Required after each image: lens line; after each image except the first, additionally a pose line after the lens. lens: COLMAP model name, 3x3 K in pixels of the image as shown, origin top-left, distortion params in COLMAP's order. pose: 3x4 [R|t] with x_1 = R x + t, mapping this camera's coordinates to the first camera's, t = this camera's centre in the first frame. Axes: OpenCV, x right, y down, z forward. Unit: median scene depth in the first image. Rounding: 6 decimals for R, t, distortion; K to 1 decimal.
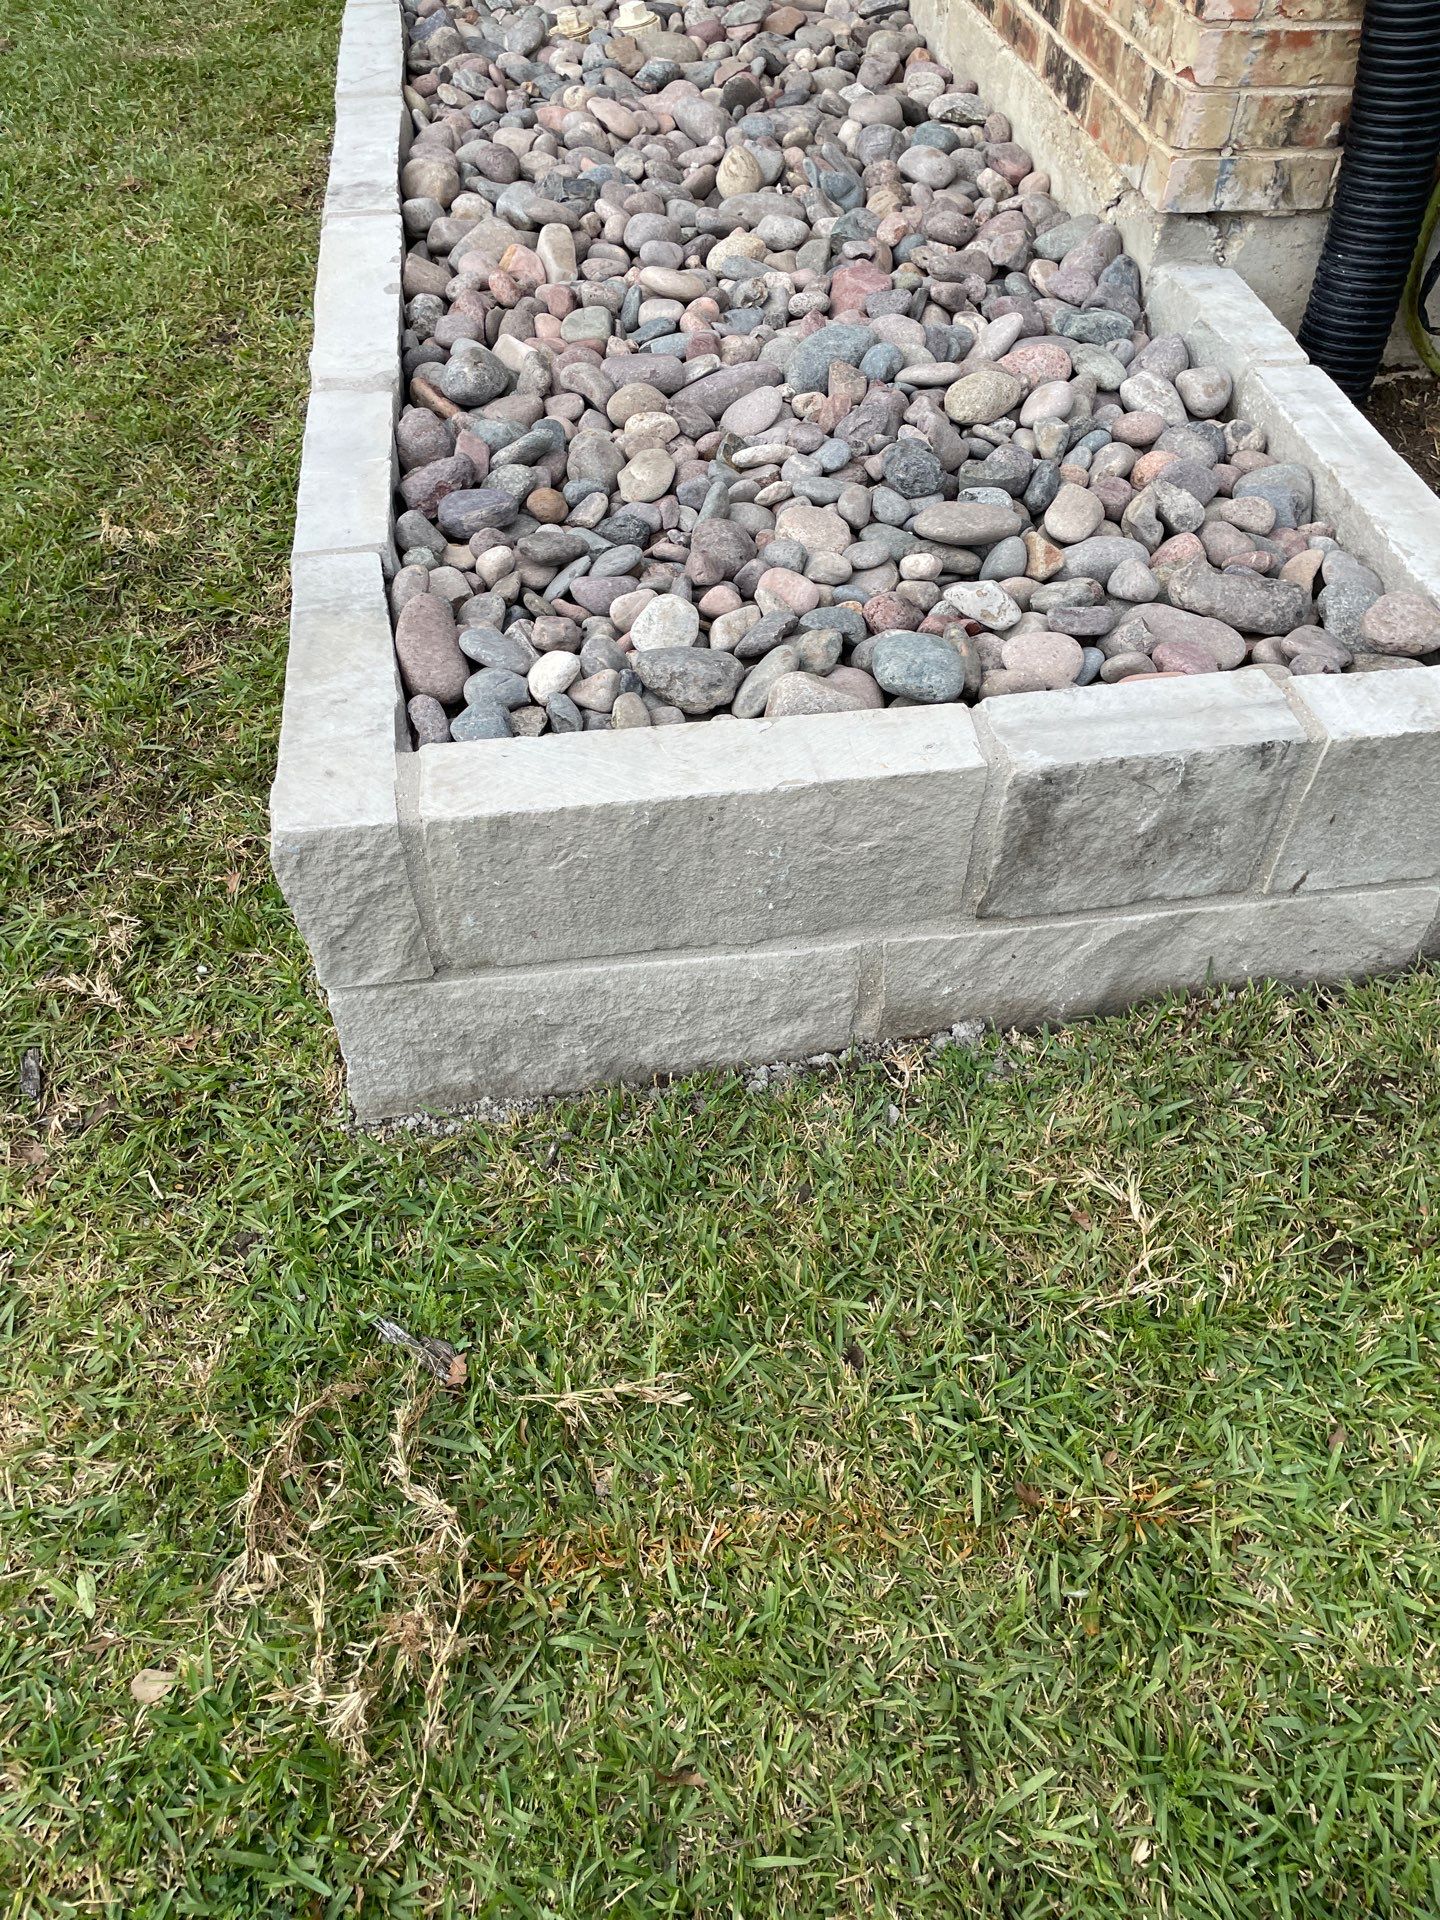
lens RADIAL K [[1440.1, 0, 748.6], [0, 1440.1, 951.5], [0, 0, 1]] dist [0.098342, -0.127545]
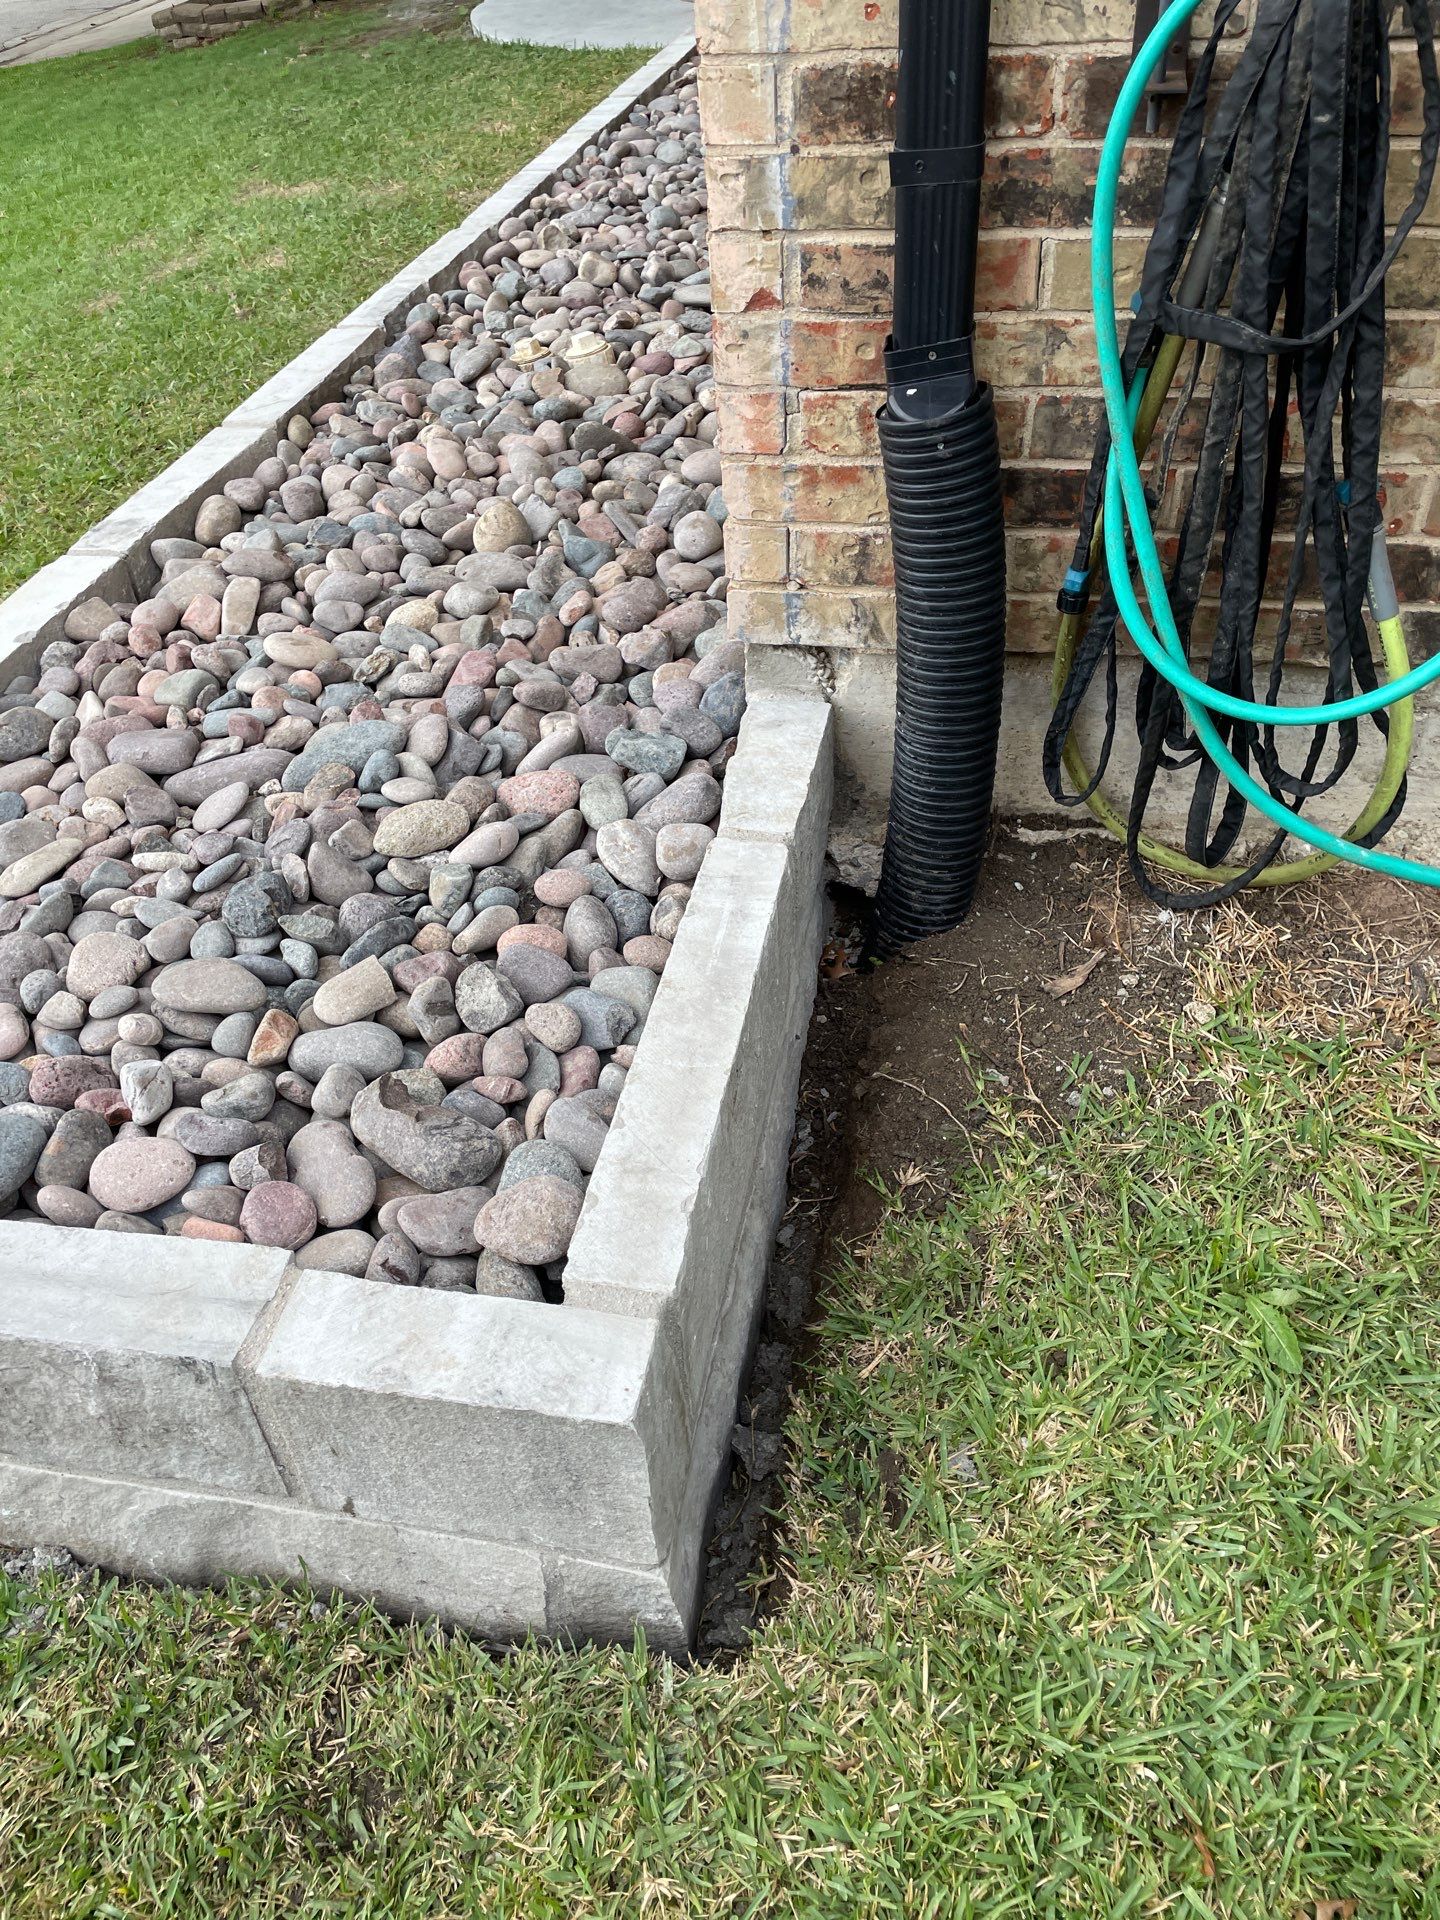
lens RADIAL K [[1440.1, 0, 721.8], [0, 1440.1, 958.4], [0, 0, 1]] dist [0.098342, -0.127545]
pose [[0.930877, 0.167925, -0.324451, 0.609450], [-0.199596, 0.977607, -0.066681, -0.259443], [0.305988, 0.126831, 0.943549, 0.191971]]
